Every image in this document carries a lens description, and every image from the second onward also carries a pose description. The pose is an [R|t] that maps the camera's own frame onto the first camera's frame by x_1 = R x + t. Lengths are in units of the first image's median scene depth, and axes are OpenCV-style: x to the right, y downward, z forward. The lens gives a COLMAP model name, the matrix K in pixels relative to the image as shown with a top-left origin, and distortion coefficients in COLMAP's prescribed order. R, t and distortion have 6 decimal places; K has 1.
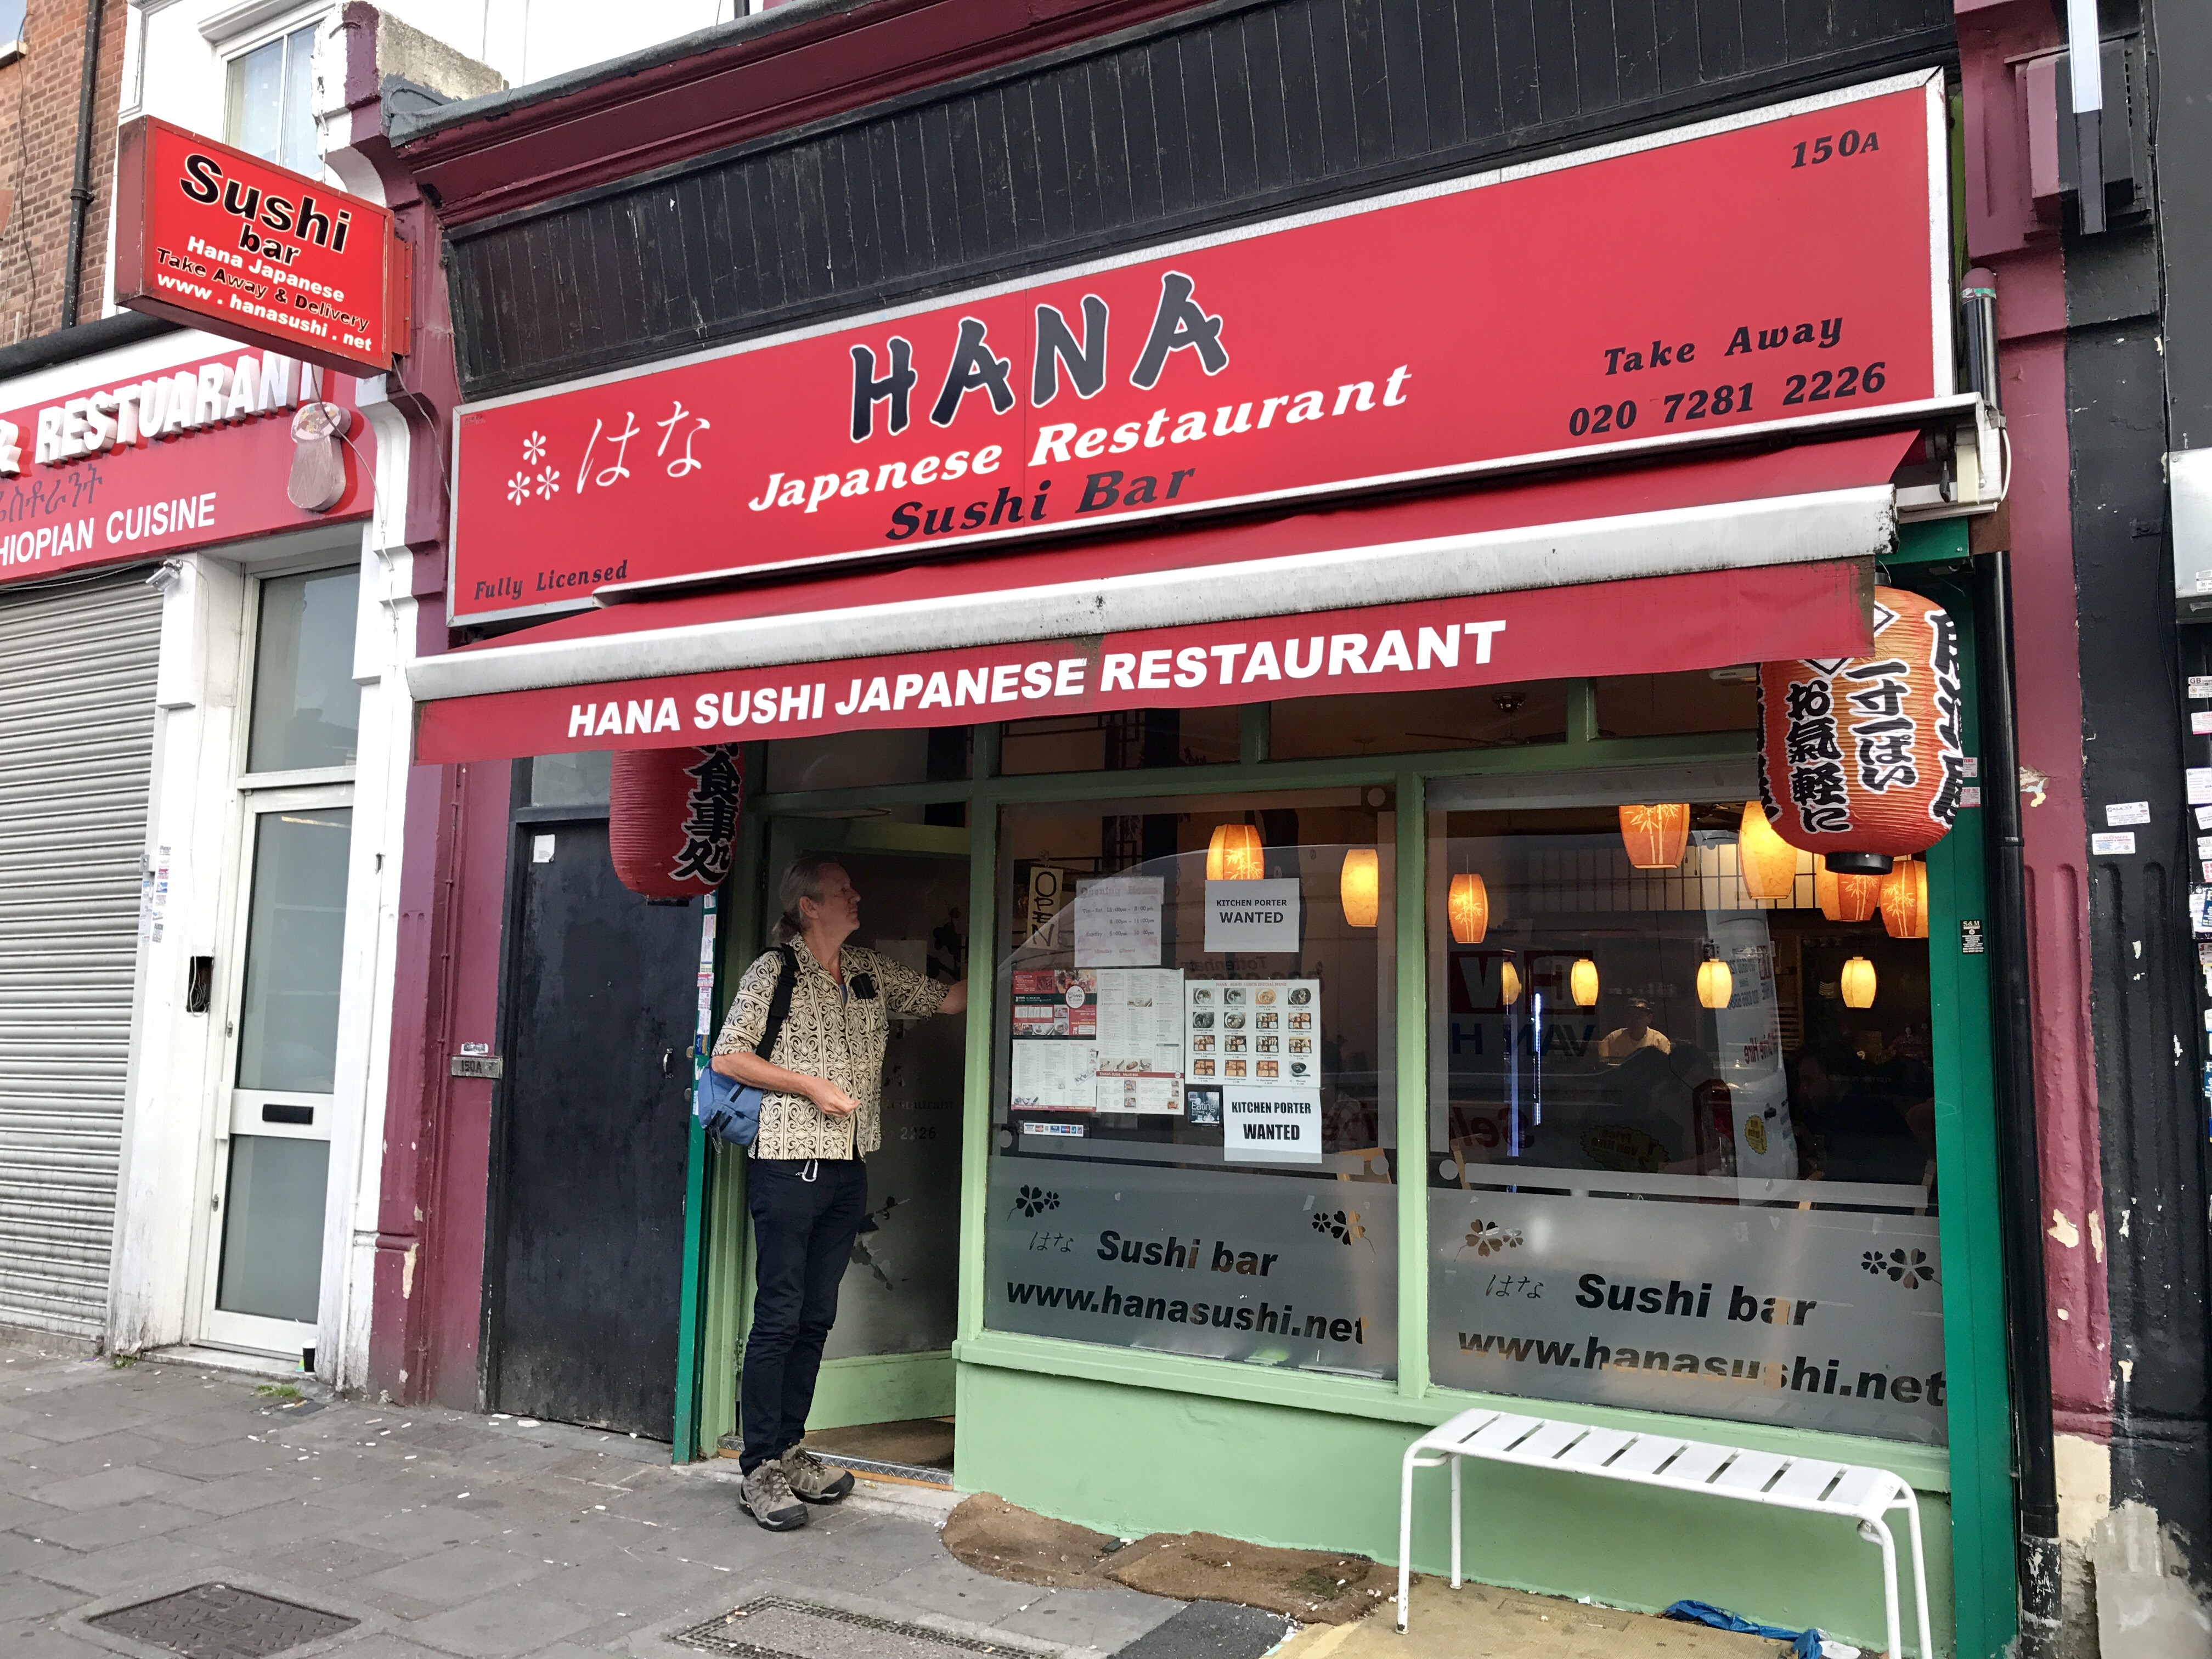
lens RADIAL K [[1826.2, 0, 1049.2], [0, 1826.2, 831.8], [0, 0, 1]] dist [0.057741, -0.070044]
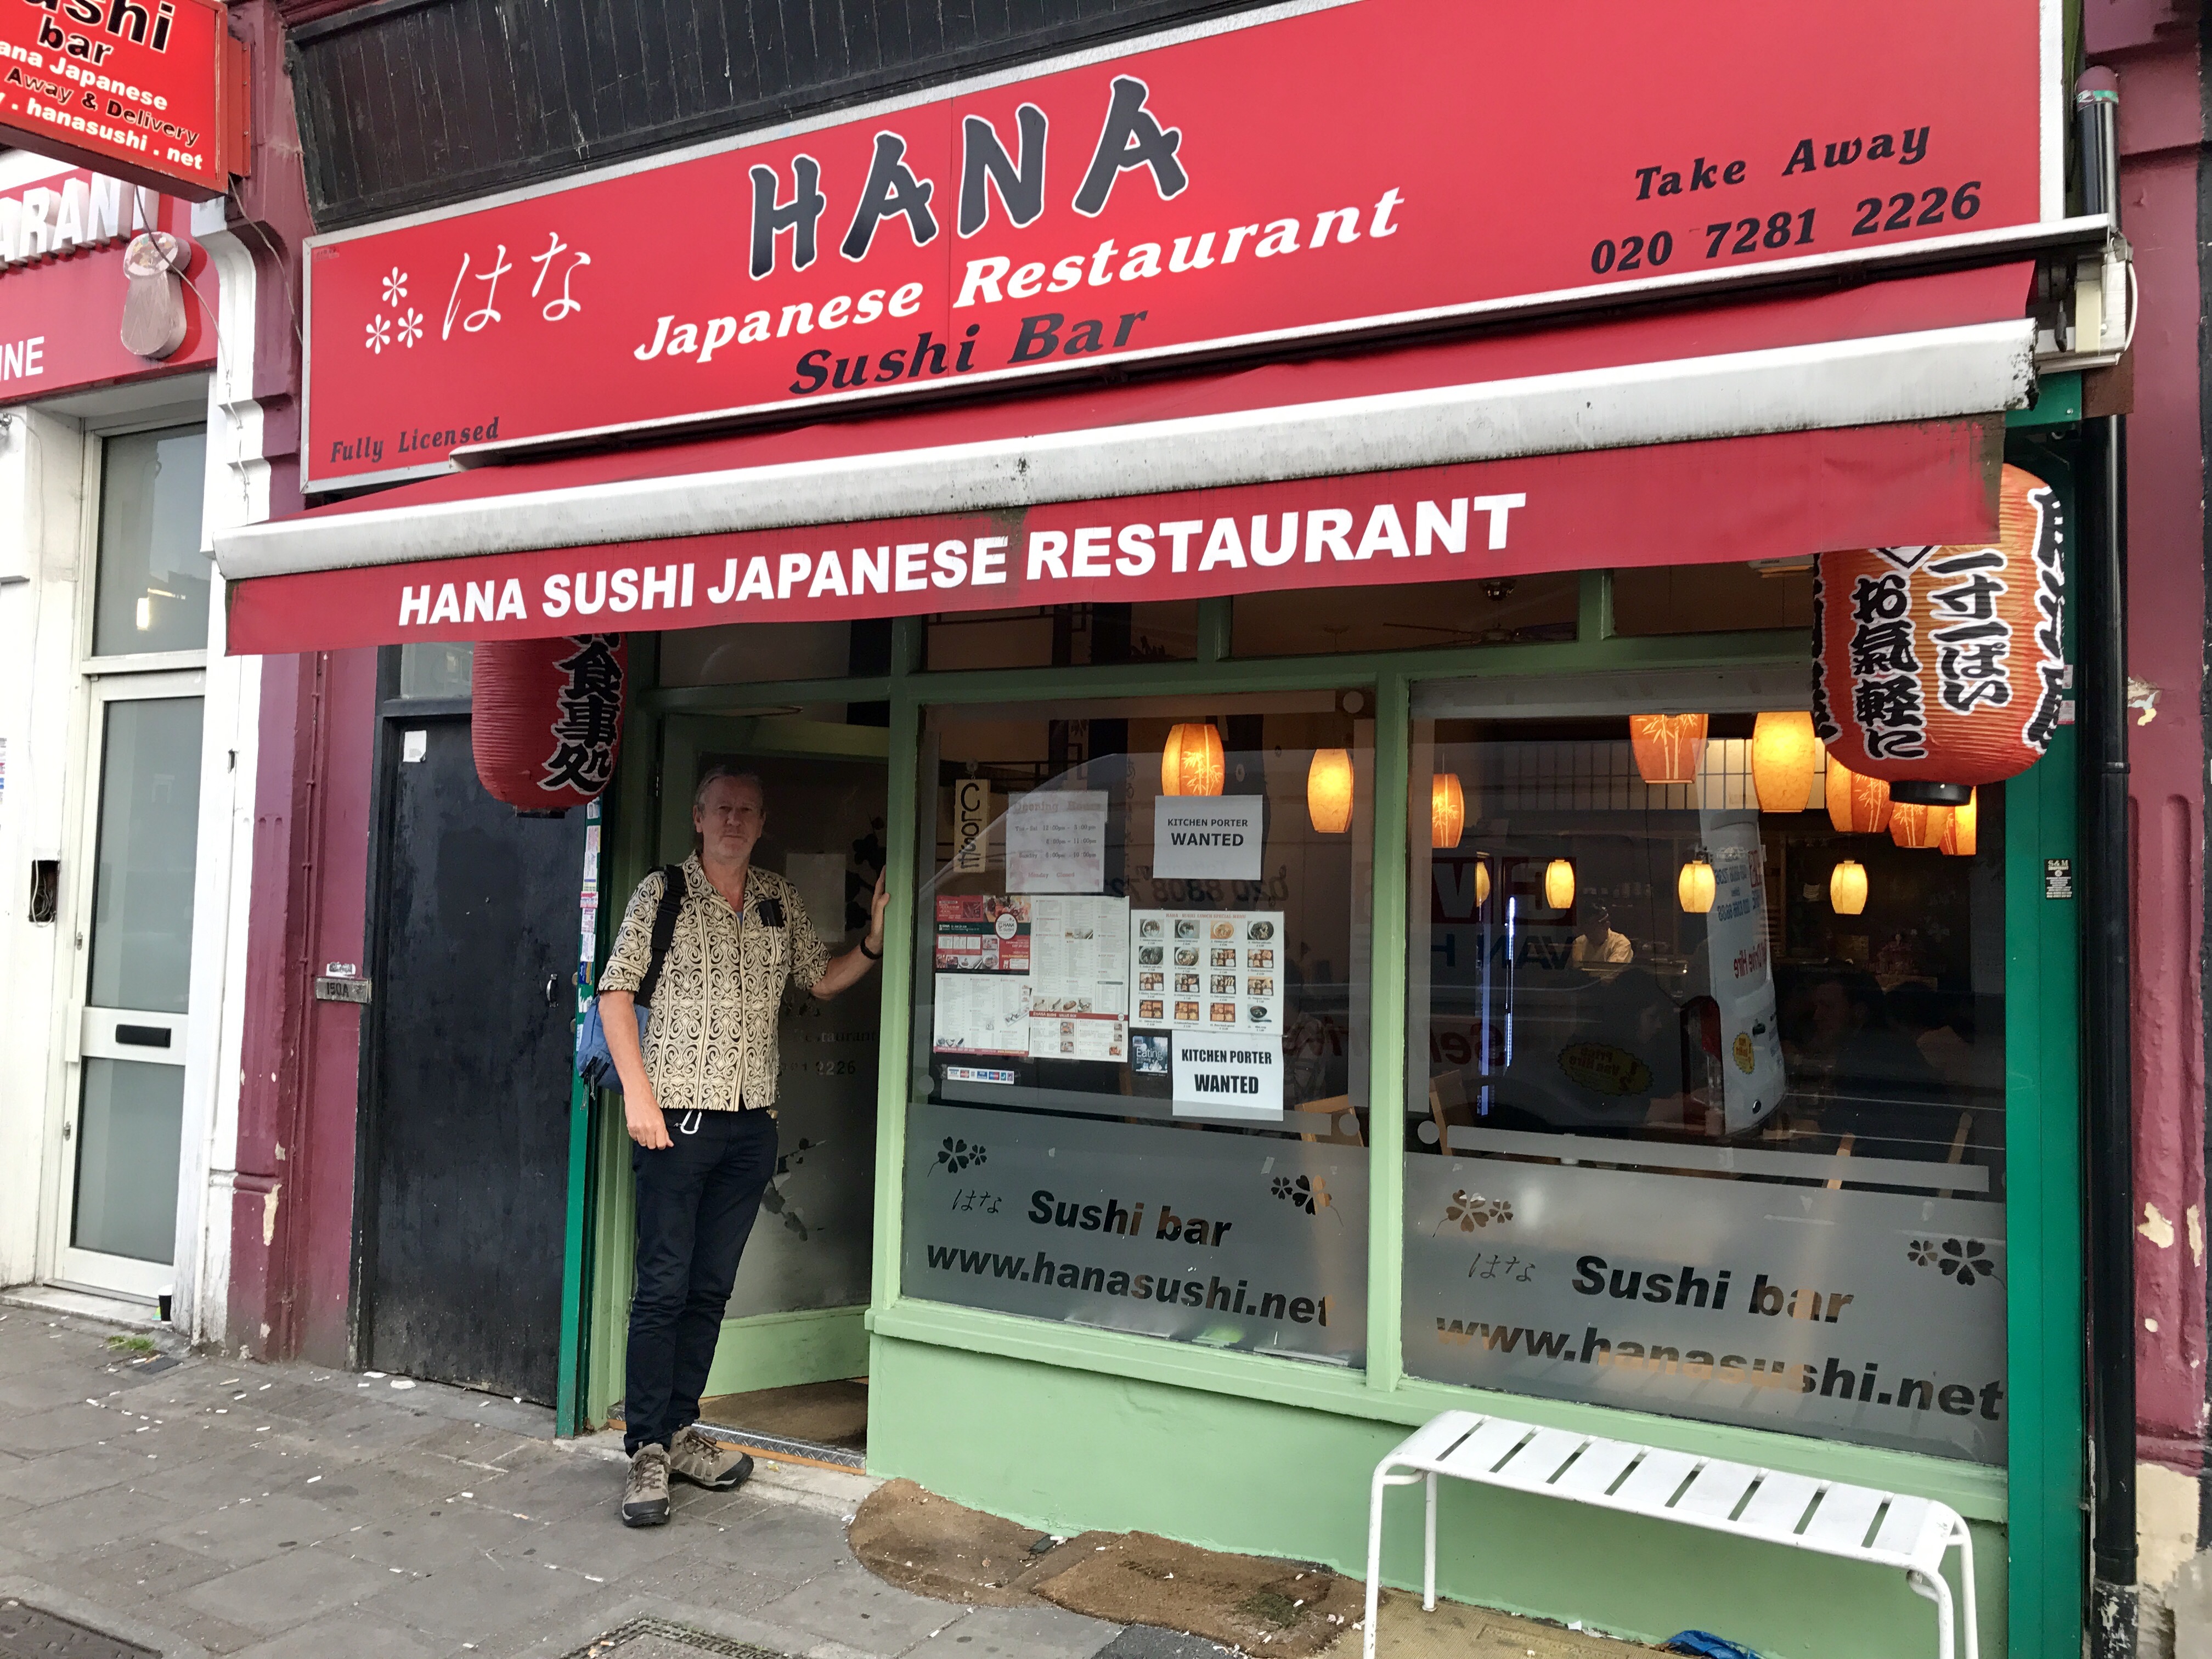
lens RADIAL K [[1826.2, 0, 1049.2], [0, 1826.2, 831.8], [0, 0, 1]] dist [0.057741, -0.070044]
pose [[0.999790, 0.005498, 0.019749, 0.018530], [-0.006794, 0.997786, 0.066164, -0.013702], [-0.019341, -0.066284, 0.997613, 0.135949]]
